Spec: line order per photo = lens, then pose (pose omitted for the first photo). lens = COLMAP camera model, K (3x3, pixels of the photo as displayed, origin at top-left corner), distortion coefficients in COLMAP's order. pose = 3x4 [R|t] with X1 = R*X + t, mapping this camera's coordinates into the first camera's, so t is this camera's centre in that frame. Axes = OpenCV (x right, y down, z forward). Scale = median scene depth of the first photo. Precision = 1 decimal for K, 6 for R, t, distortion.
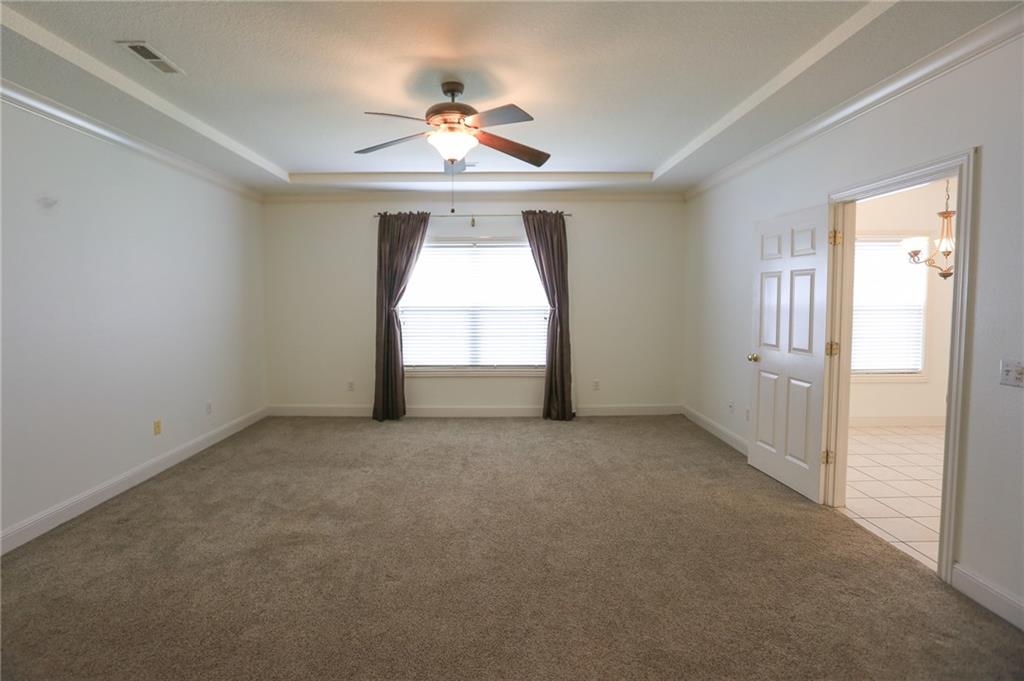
lens RADIAL K [[475.1, 0, 498.7], [0, 475.1, 319.0], [0, 0, 1]] dist [-0.052303, 0.017623]
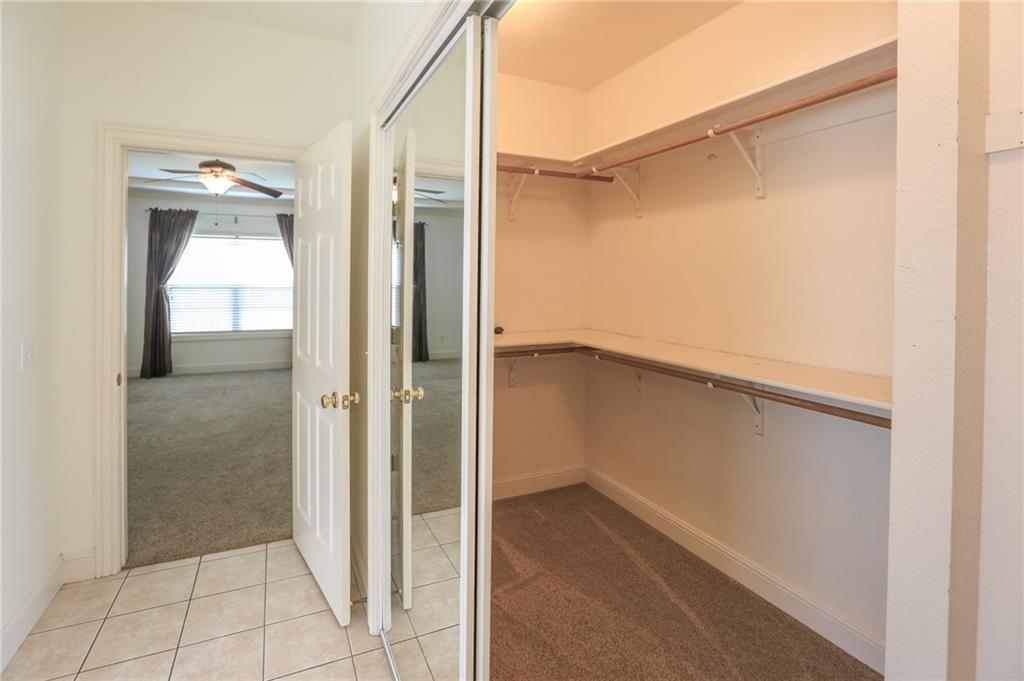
lens RADIAL K [[478.4, 0, 508.0], [0, 478.4, 270.4], [0, 0, 1]] dist [-0.035439, 0.000324]
pose [[0.901053, 0.010455, 0.433583, 0.060833], [0.013894, 0.998500, -0.052953, 0.014838], [-0.433486, 0.053738, 0.899556, -0.511407]]
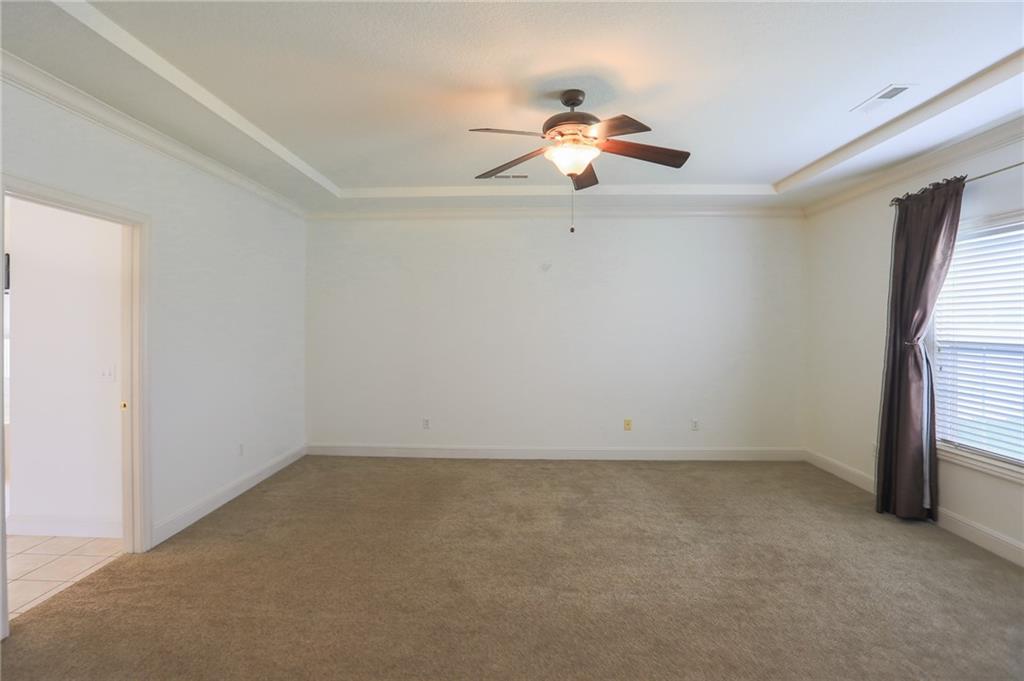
lens RADIAL K [[495.1, 0, 497.4], [0, 495.1, 319.7], [0, 0, 1]] dist [-0.054888, 0.019267]
pose [[-0.054729, -0.006933, -0.998477, 0.465473], [-0.046200, 0.998922, -0.004404, -0.025205], [0.997432, 0.045889, -0.054991, 0.499780]]
